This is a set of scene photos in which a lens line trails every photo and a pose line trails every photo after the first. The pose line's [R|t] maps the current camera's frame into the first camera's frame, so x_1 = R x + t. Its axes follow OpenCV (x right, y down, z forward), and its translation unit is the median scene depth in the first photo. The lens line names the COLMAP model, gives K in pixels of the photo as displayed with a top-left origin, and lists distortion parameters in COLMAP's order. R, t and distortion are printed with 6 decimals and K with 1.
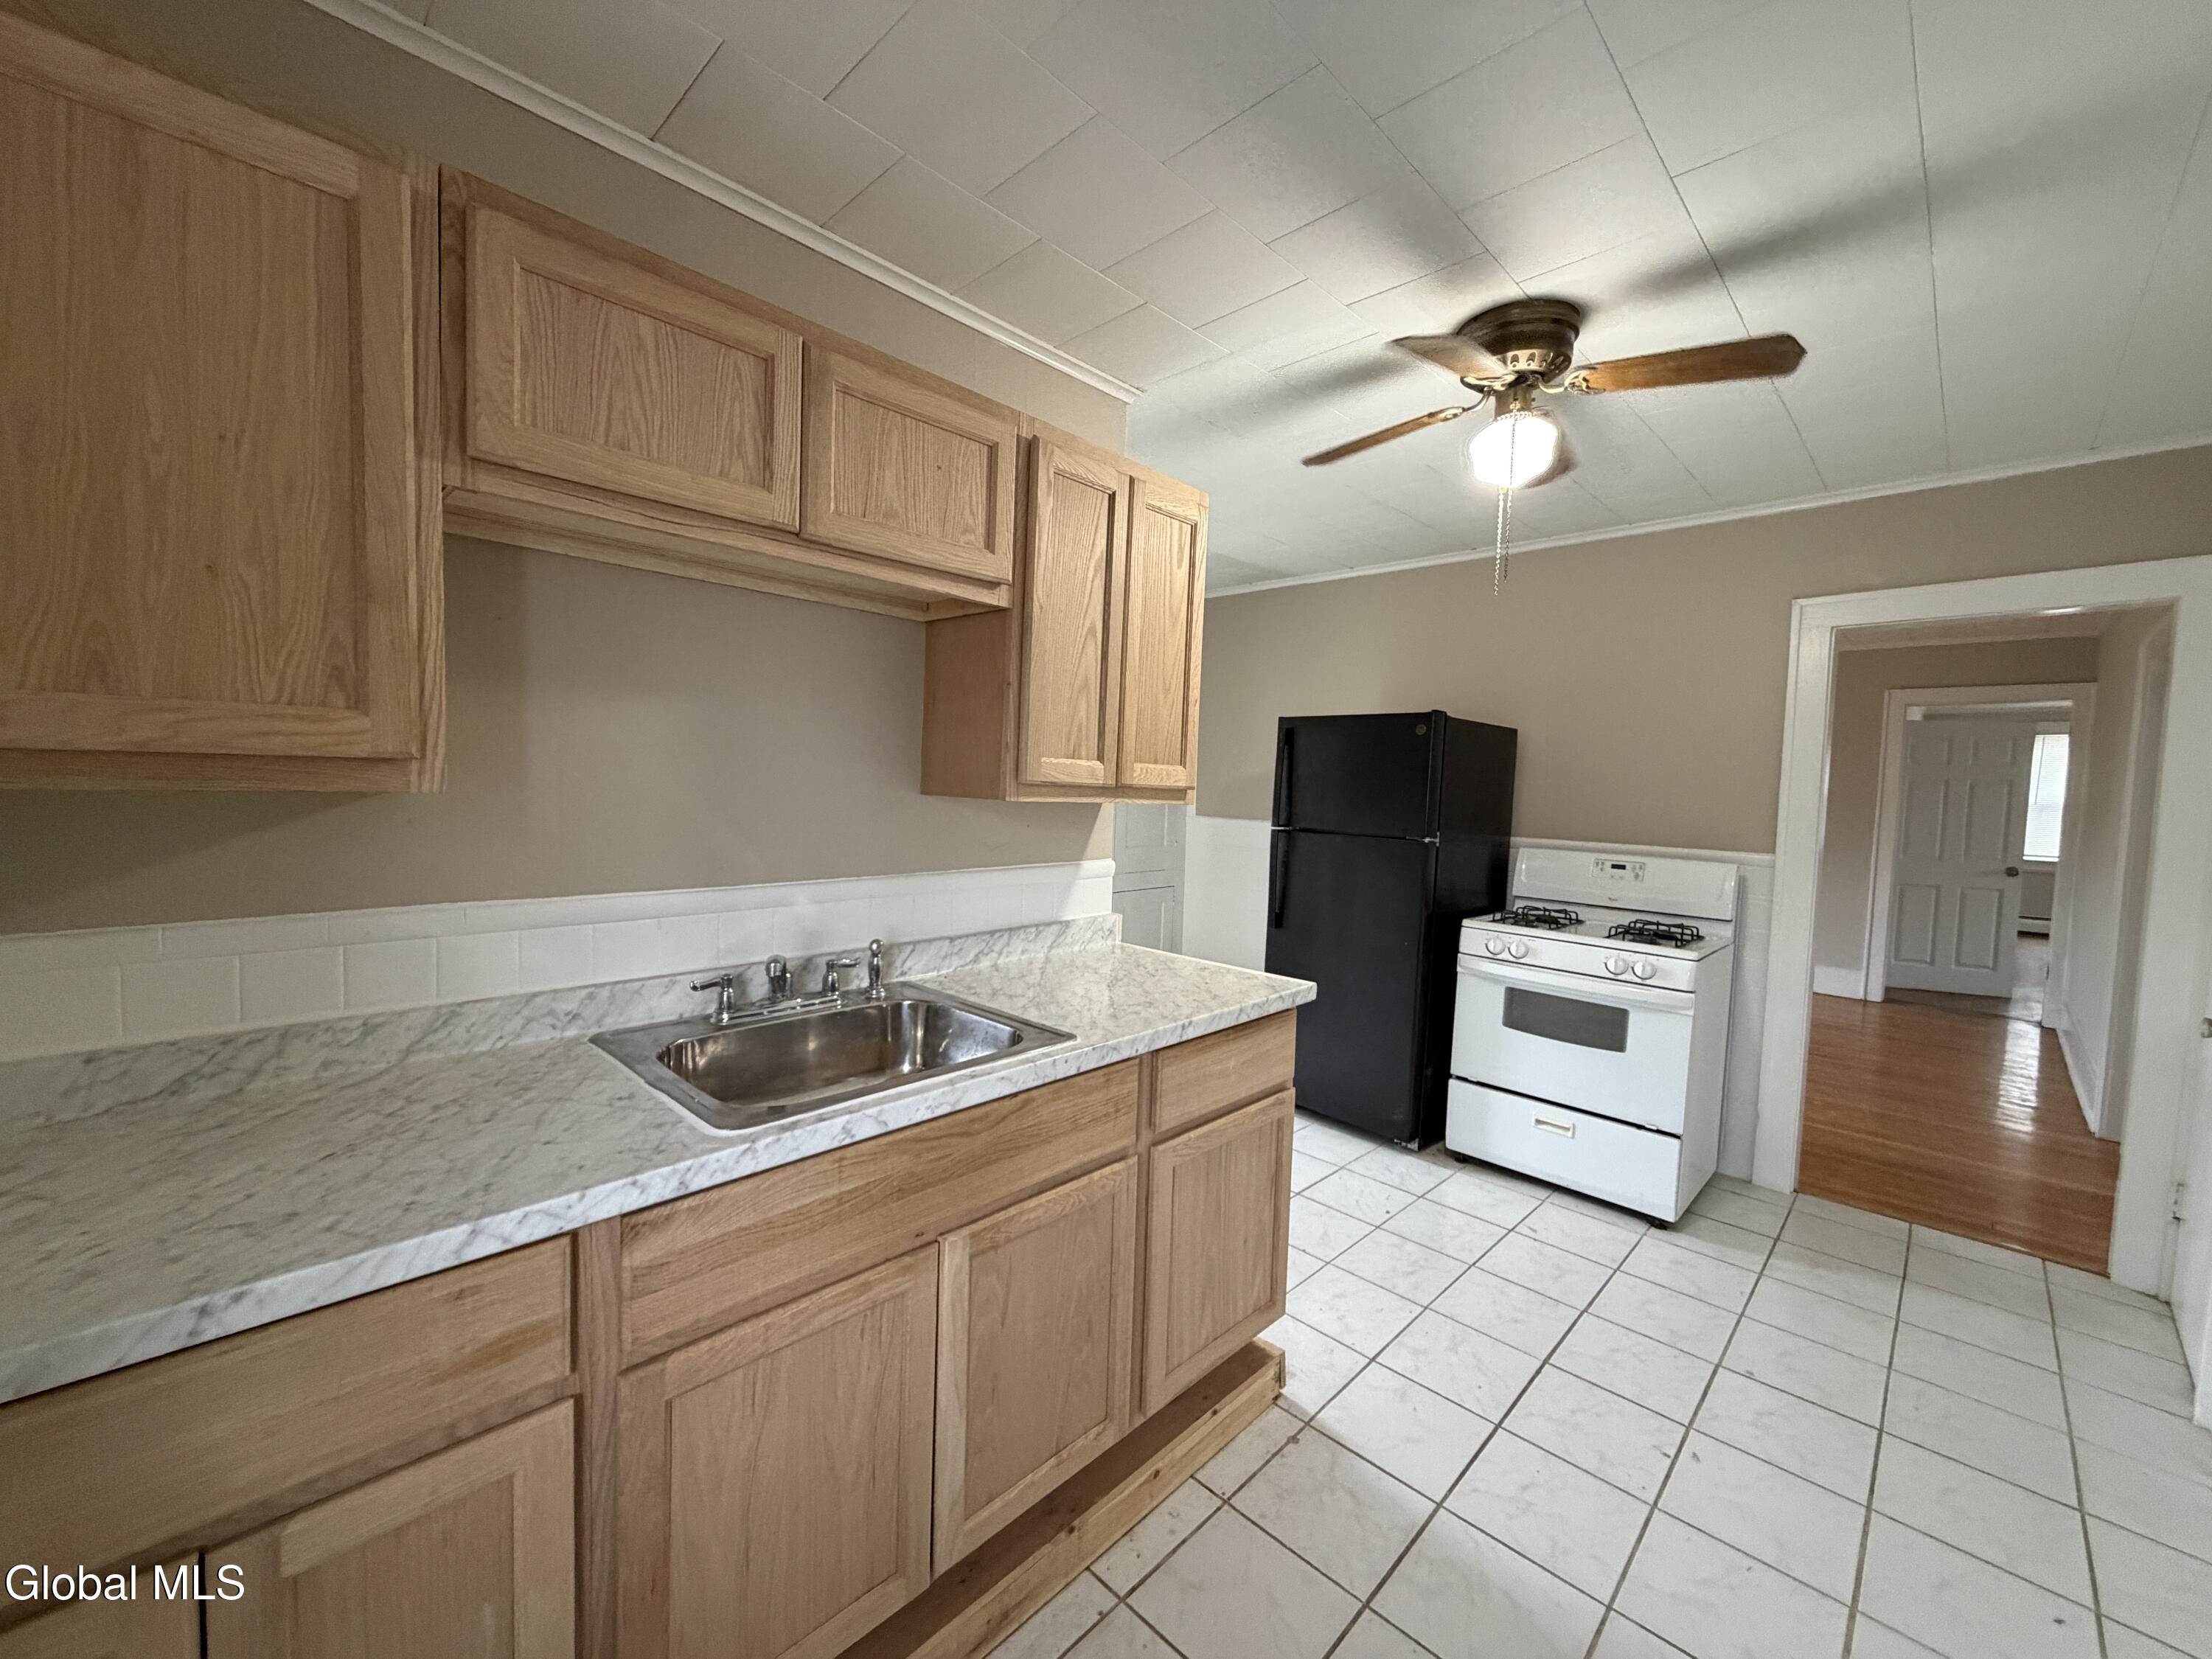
lens RADIAL K [[876.1, 0, 1105.1], [0, 876.1, 829.0], [0, 0, 1]] dist [0.000229, -0.000255]
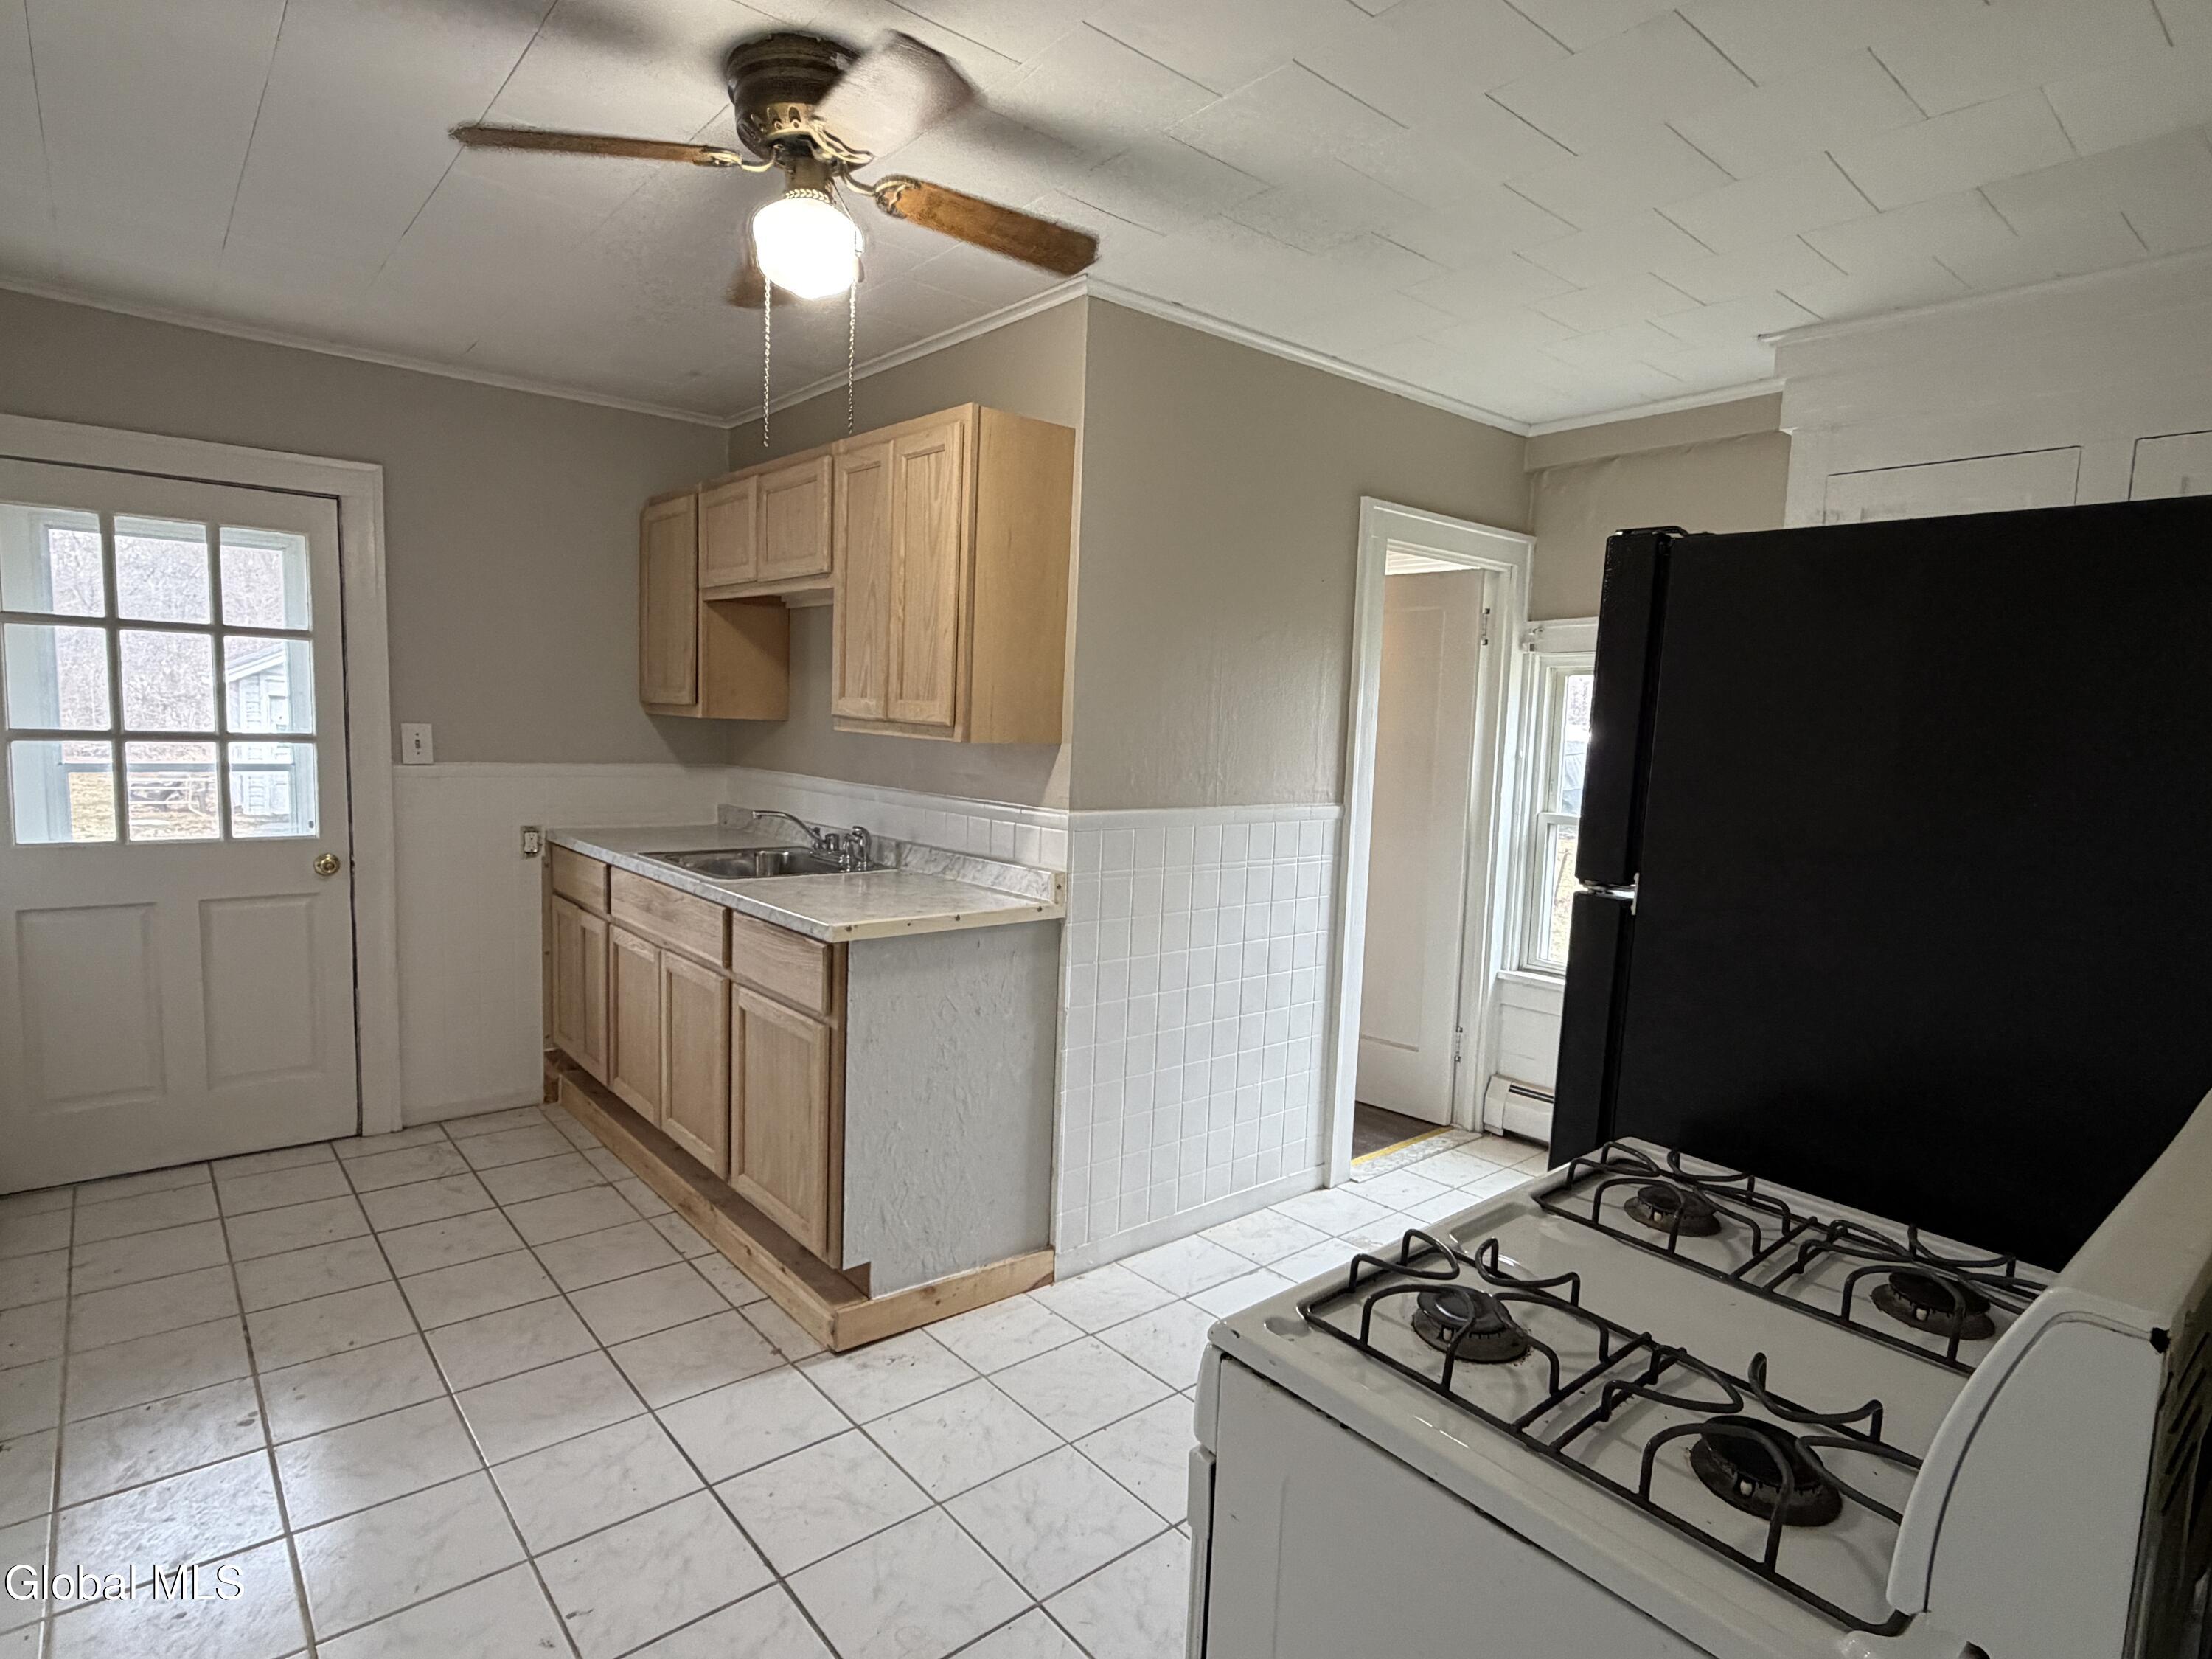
lens RADIAL K [[1163.3, 0, 1104.6], [0, 1163.3, 836.5], [0, 0, 1]] dist [0.000129, -0.000757]
pose [[-0.092088, 0.064470, -0.993662, 1.289071], [-0.096053, 0.992673, 0.073308, -0.032424], [0.991107, 0.102195, -0.085221, 1.236889]]
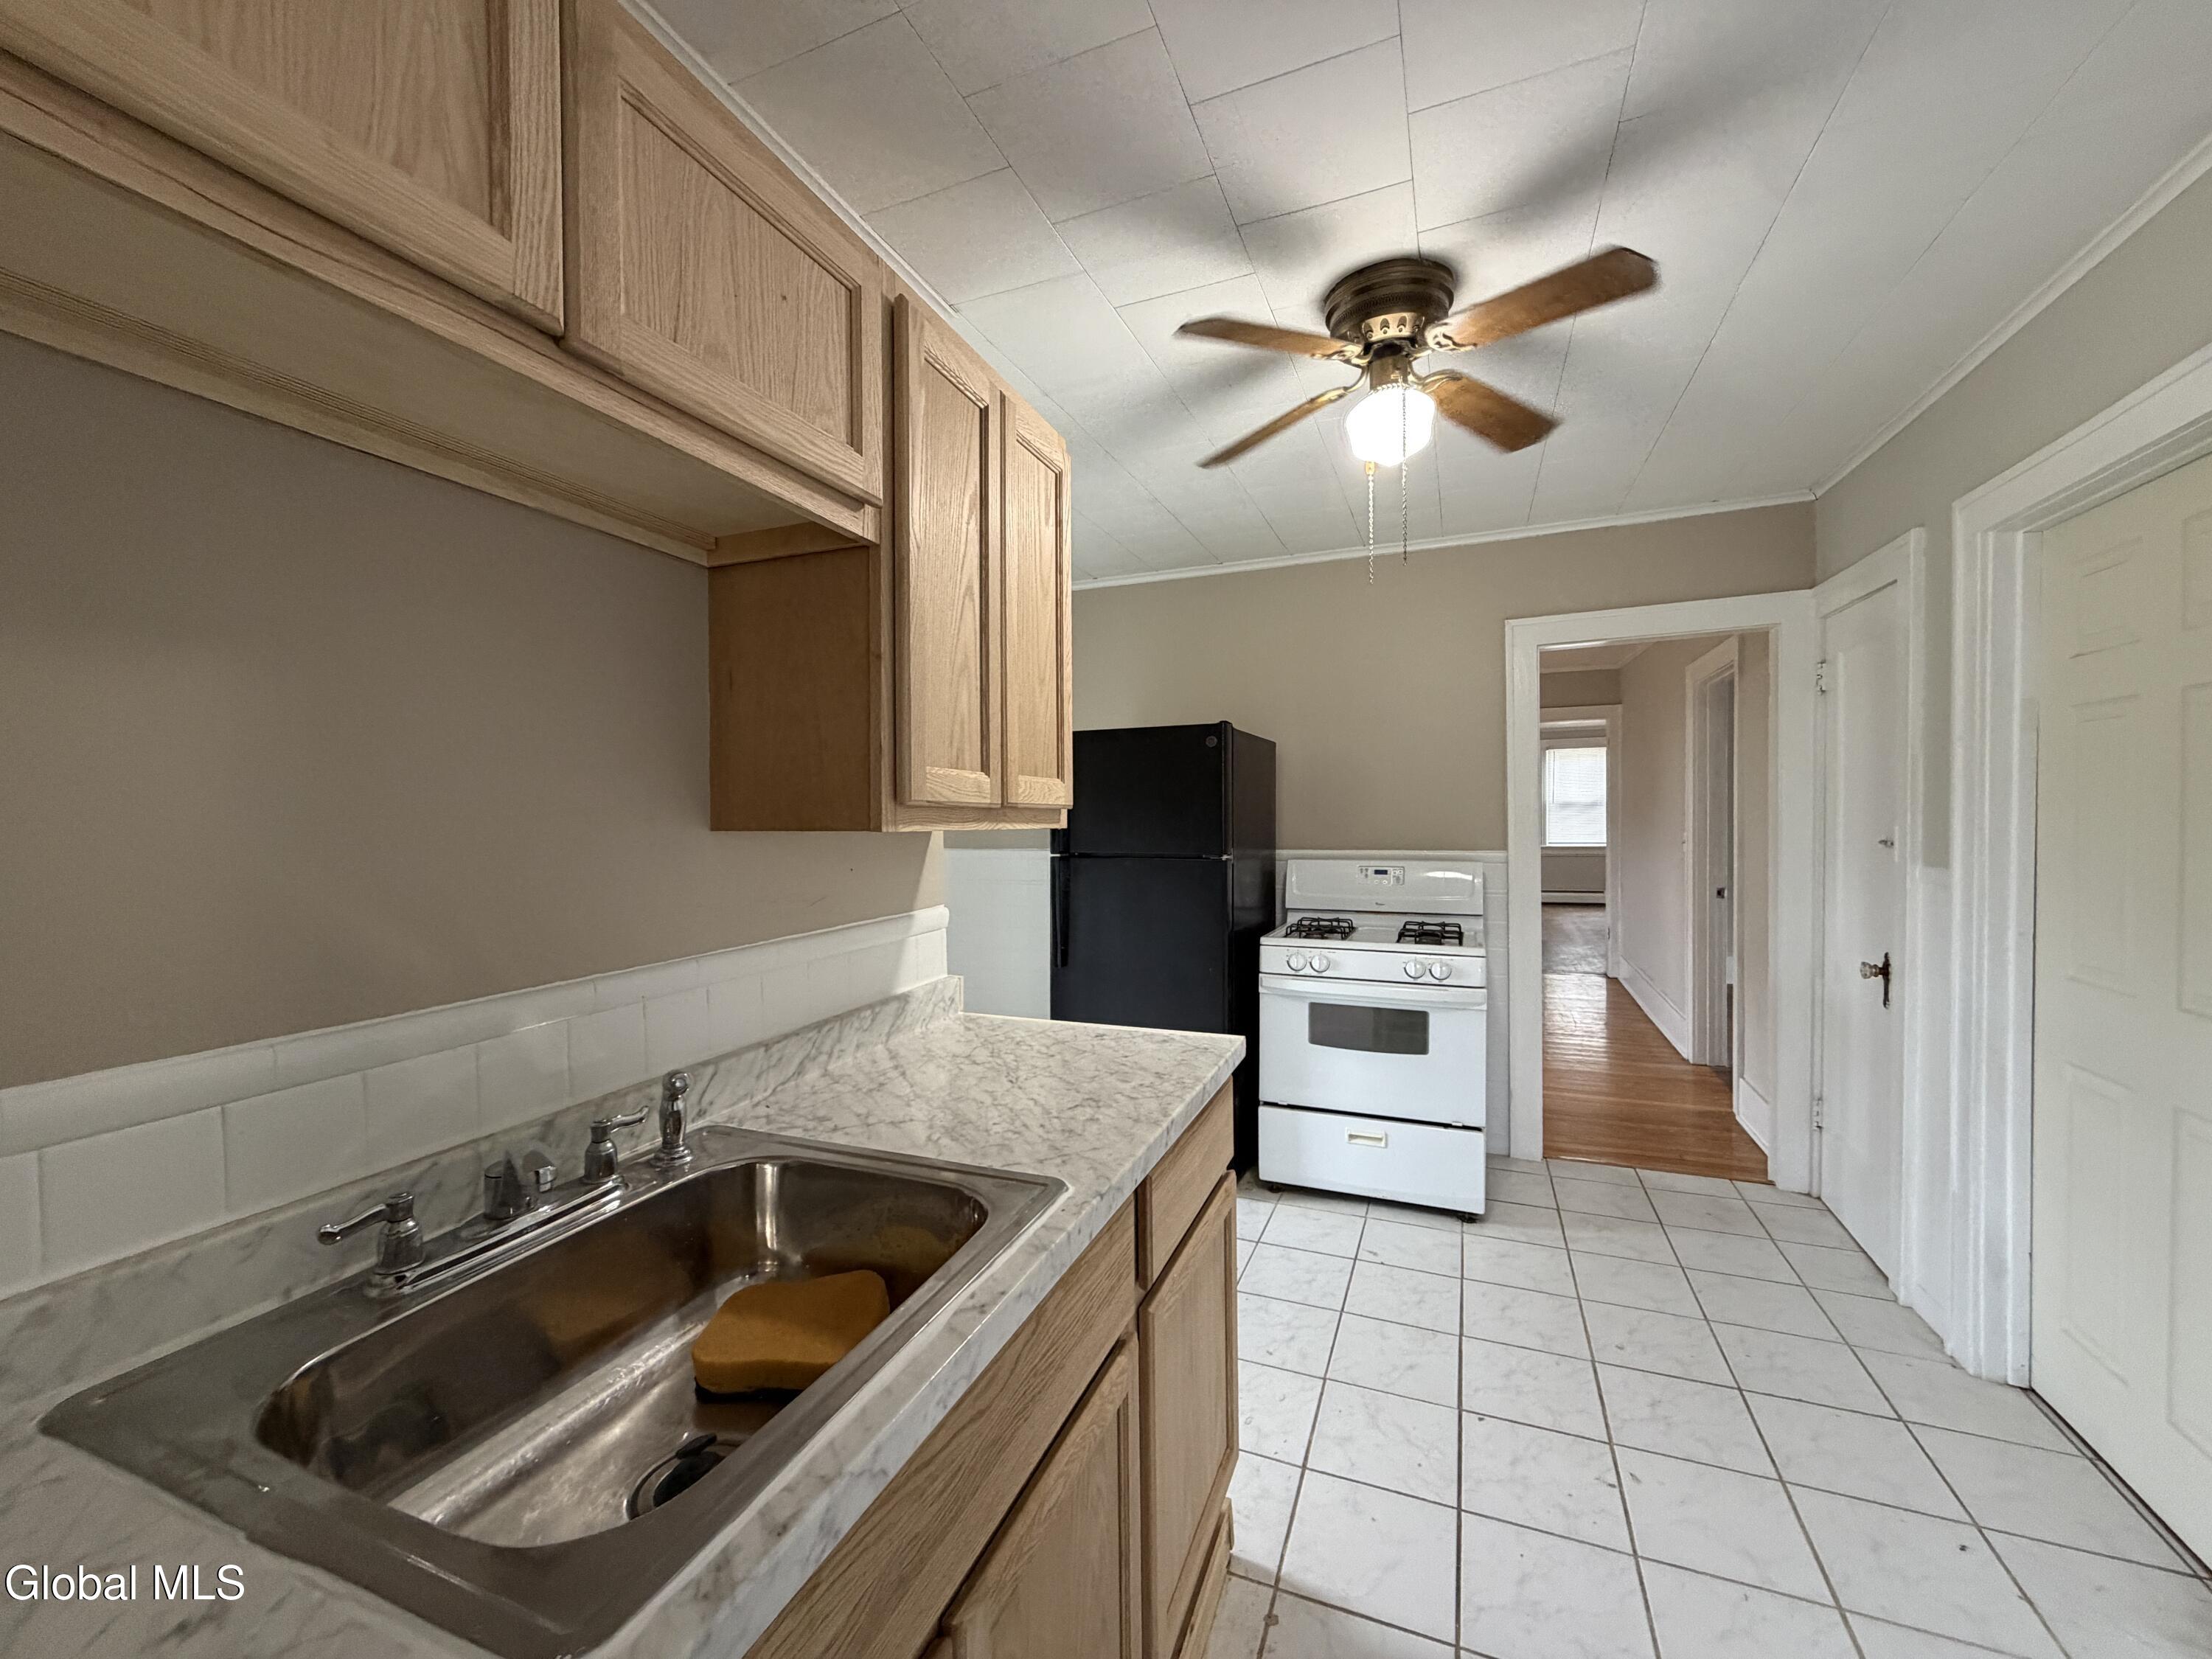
lens RADIAL K [[876.1, 0, 1104.9], [0, 876.1, 829.5], [0, 0, 1]] dist [0.000229, -0.000255]
pose [[0.925622, -0.049882, 0.375148, -0.160294], [0.063254, 0.997723, -0.023407, -0.005955], [-0.373126, 0.045395, 0.926670, 0.249662]]
